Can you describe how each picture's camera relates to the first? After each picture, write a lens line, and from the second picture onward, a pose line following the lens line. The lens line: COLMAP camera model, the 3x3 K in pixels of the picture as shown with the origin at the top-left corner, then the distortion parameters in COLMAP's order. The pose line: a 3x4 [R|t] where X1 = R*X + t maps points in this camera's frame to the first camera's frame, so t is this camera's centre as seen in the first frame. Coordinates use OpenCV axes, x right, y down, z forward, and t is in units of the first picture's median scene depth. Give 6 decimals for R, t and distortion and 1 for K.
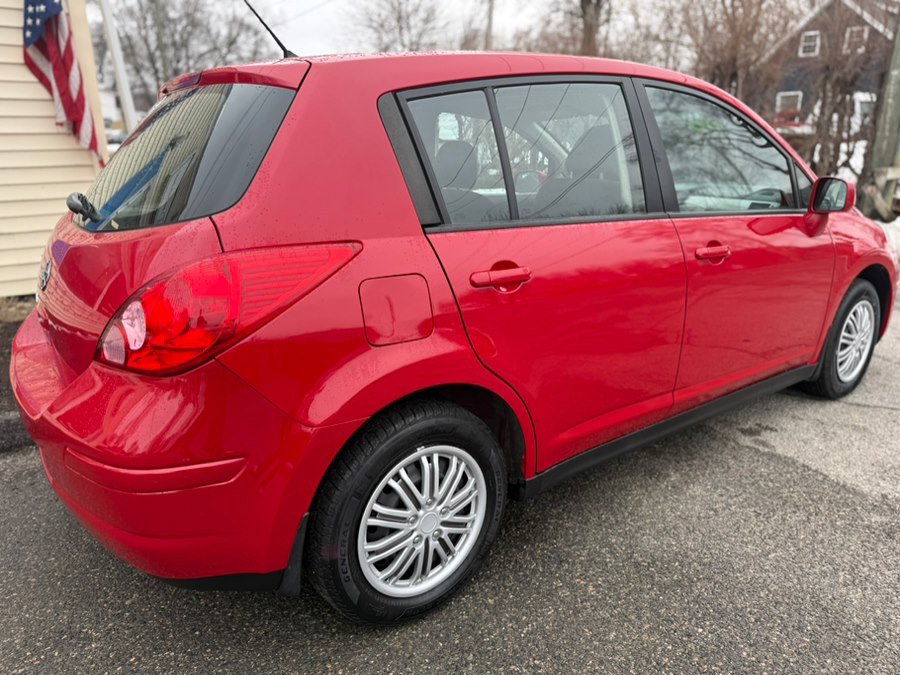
lens RADIAL K [[617.5, 0, 452.3], [0, 617.5, 341.5], [0, 0, 1]] dist [0.130092, -0.143643]
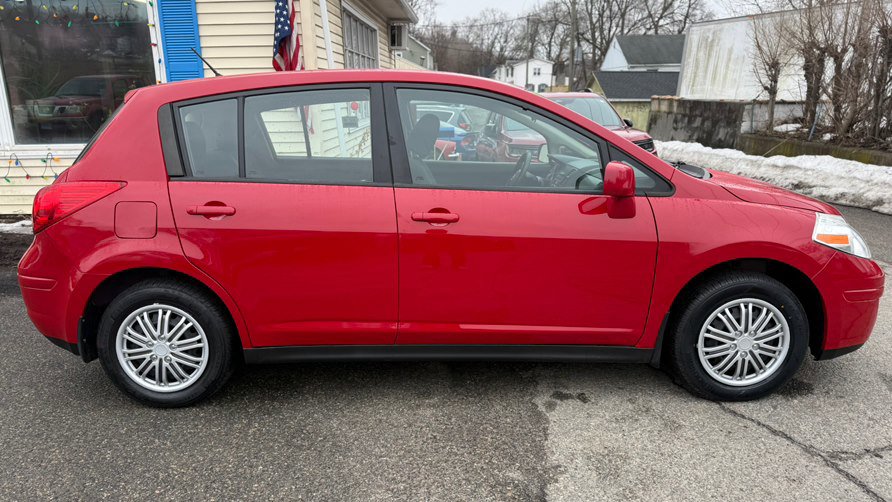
lens RADIAL K [[615.8, 0, 446.0], [0, 615.8, 251.0], [0, 0, 1]] dist [0.009826, -0.000270]
pose [[0.803350, 0.133545, -0.580340, 1.520198], [-0.172062, 0.985019, -0.011514, -0.087337], [0.570108, 0.109104, 0.814293, 0.047846]]
